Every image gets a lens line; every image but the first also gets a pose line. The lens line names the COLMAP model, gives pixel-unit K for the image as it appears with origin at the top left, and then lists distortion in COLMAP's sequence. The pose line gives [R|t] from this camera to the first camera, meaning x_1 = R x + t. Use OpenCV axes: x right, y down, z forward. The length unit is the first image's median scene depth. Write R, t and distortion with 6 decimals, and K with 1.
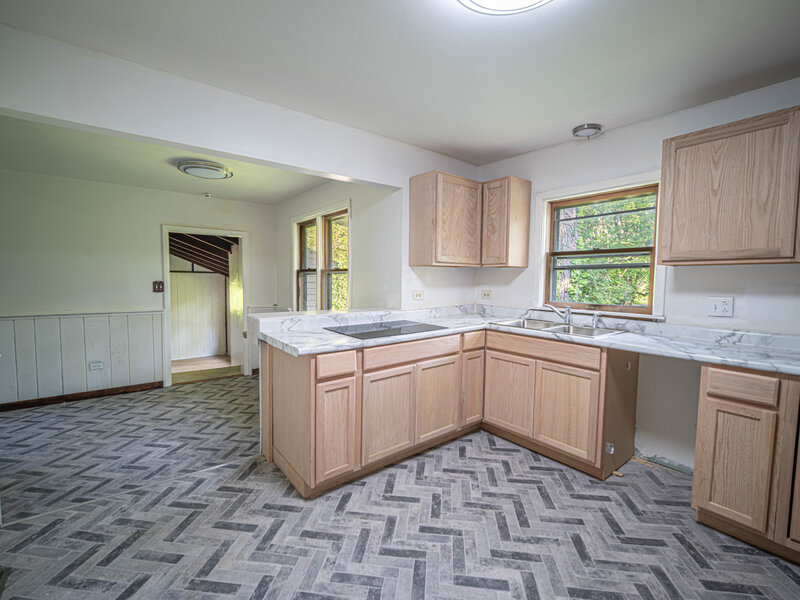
lens RADIAL K [[363.2, 0, 401.9], [0, 363.2, 299.0], [0, 0, 1]] dist [0.000221, -0.000176]
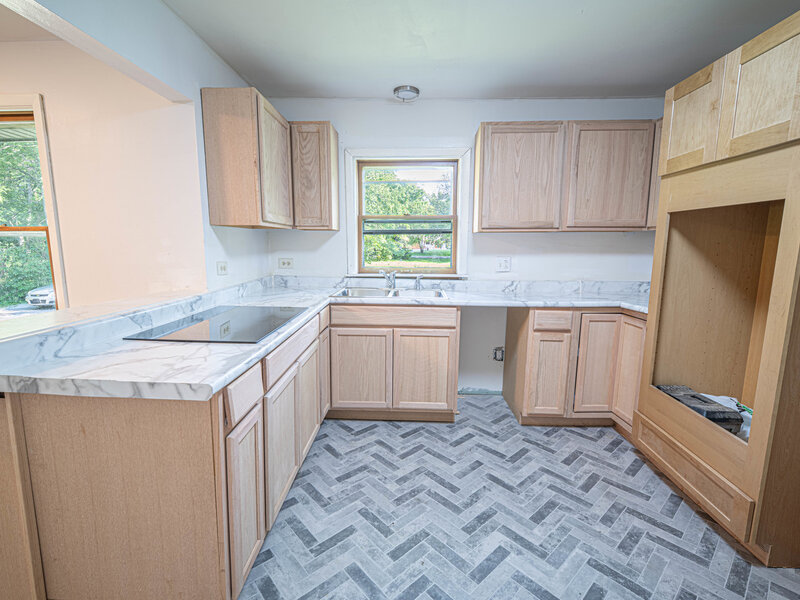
lens RADIAL K [[379.8, 0, 400.0], [0, 379.8, 300.0], [0, 0, 1]] dist [-0.000660, -0.000424]
pose [[0.653444, -0.117450, 0.747807, -0.419941], [0.046432, 0.992249, 0.115269, -0.027102], [-0.755549, -0.040599, 0.653833, 0.380238]]
